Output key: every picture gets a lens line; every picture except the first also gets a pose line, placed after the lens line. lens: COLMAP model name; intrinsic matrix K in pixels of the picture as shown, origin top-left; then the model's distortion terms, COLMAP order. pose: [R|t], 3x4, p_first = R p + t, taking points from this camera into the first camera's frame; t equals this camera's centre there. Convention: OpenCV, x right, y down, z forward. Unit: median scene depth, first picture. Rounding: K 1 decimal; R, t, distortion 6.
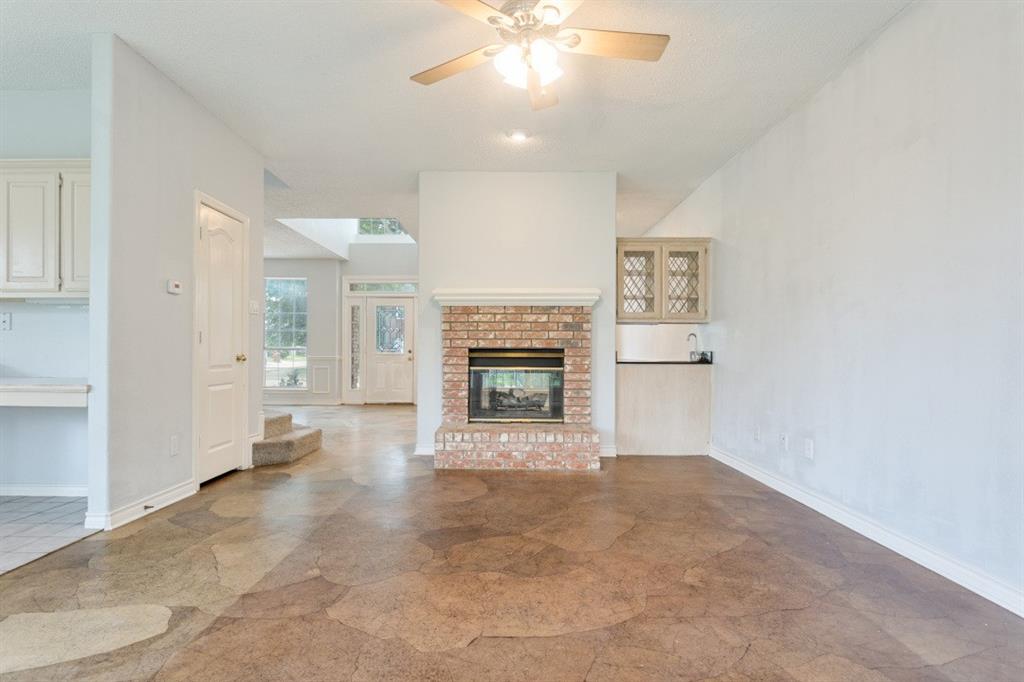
lens RADIAL K [[509.5, 0, 502.6], [0, 509.5, 353.2], [0, 0, 1]] dist [-0.012869, 0.003694]
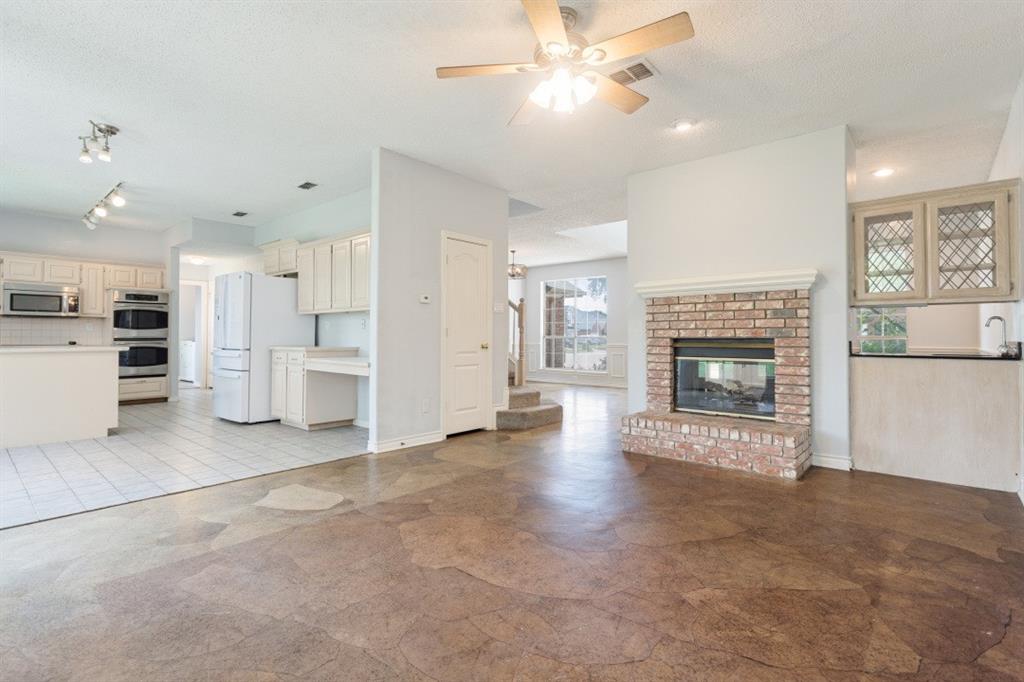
lens RADIAL K [[483.1, 0, 505.1], [0, 483.1, 327.7], [0, 0, 1]] dist [-0.003438, 0.002010]
pose [[0.761327, -0.016592, -0.648156, 0.363672], [0.000709, 0.999693, -0.024757, -0.008445], [0.648368, 0.018388, 0.761105, 0.058601]]
